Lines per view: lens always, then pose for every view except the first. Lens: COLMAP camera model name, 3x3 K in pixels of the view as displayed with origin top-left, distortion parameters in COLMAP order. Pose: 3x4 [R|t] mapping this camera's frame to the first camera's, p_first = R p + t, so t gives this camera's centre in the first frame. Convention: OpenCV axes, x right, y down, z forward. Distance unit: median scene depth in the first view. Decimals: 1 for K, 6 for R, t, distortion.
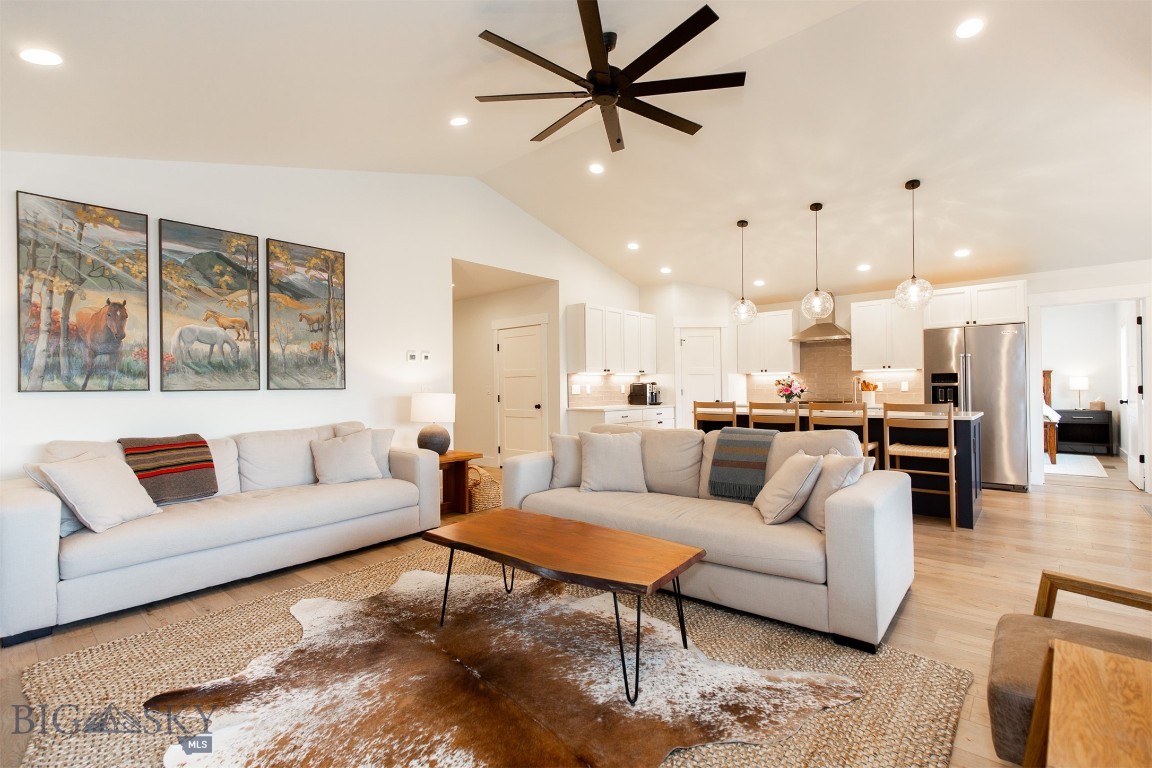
lens RADIAL K [[521.6, 0, 575.8], [0, 521.6, 386.6], [0, 0, 1]] dist [0.008472, -0.000353]
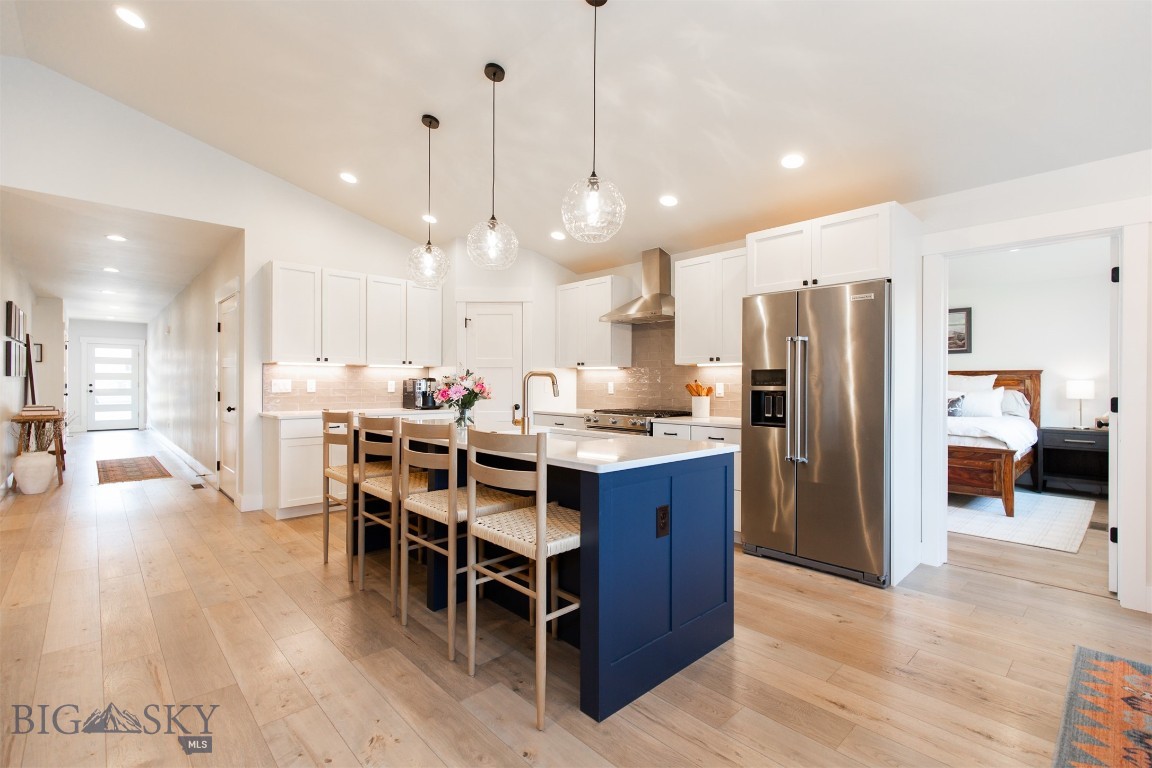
lens RADIAL K [[518.0, 0, 576.6], [0, 518.0, 384.2], [0, 0, 1]] dist [0.008787, -0.000710]
pose [[0.995701, 0.017229, -0.091006, 0.752442], [-0.016859, 0.999846, 0.004834, -0.011396], [0.091075, -0.003279, 0.995839, 0.553493]]
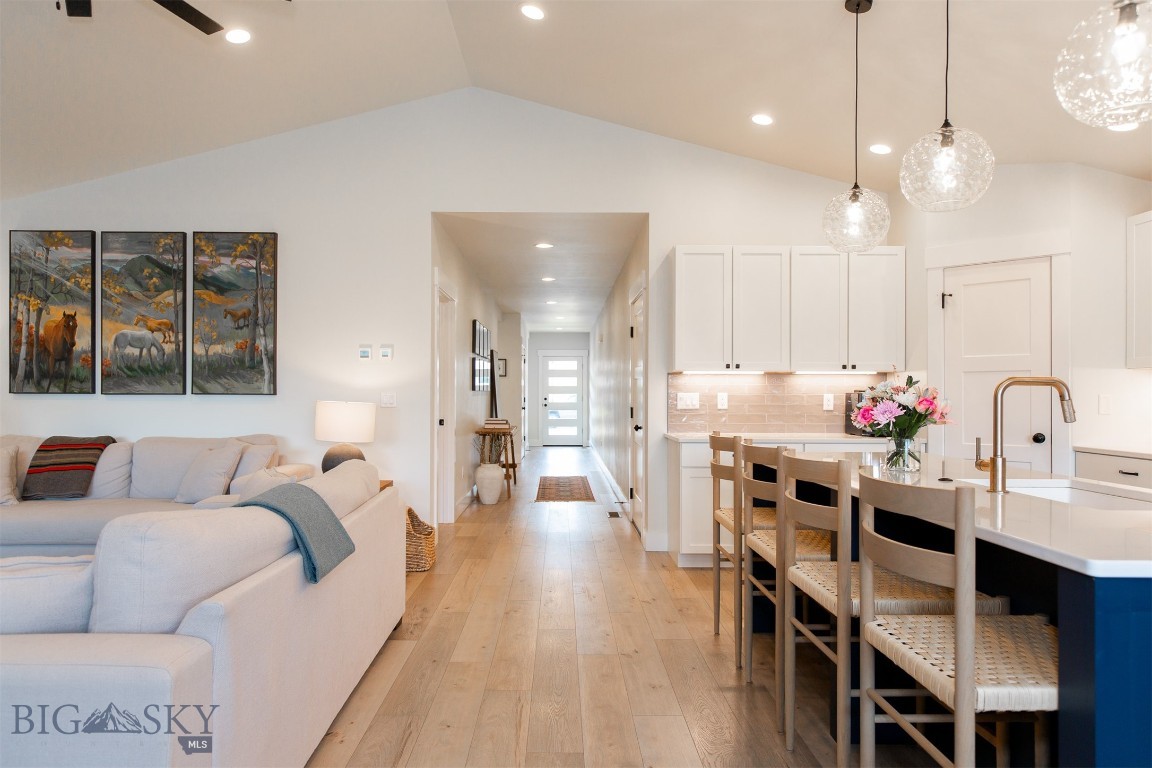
lens RADIAL K [[730.5, 0, 563.3], [0, 730.5, 393.3], [0, 0, 1]] dist [0.000292, 0.000375]
pose [[0.668882, 0.013051, -0.743254, 0.810562], [-0.009750, 0.999914, 0.008784, -0.013358], [0.743305, 0.001371, 0.668952, 0.609155]]
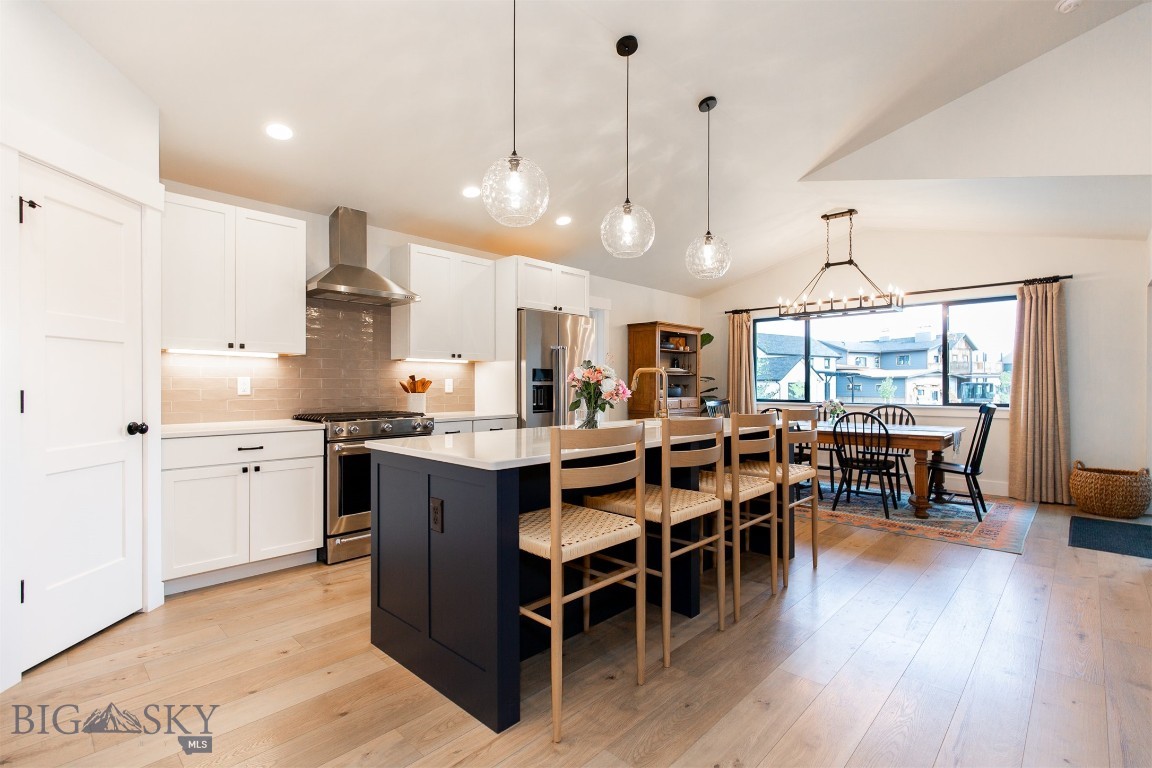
lens RADIAL K [[530.4, 0, 576.0], [0, 530.4, 384.0], [0, 0, 1]] dist [0.012080, -0.000379]
pose [[0.037106, 0.013005, 0.999227, -0.099237], [-0.002993, 0.999912, -0.012903, 0.009057], [-0.999307, -0.002512, 0.037142, 1.282412]]
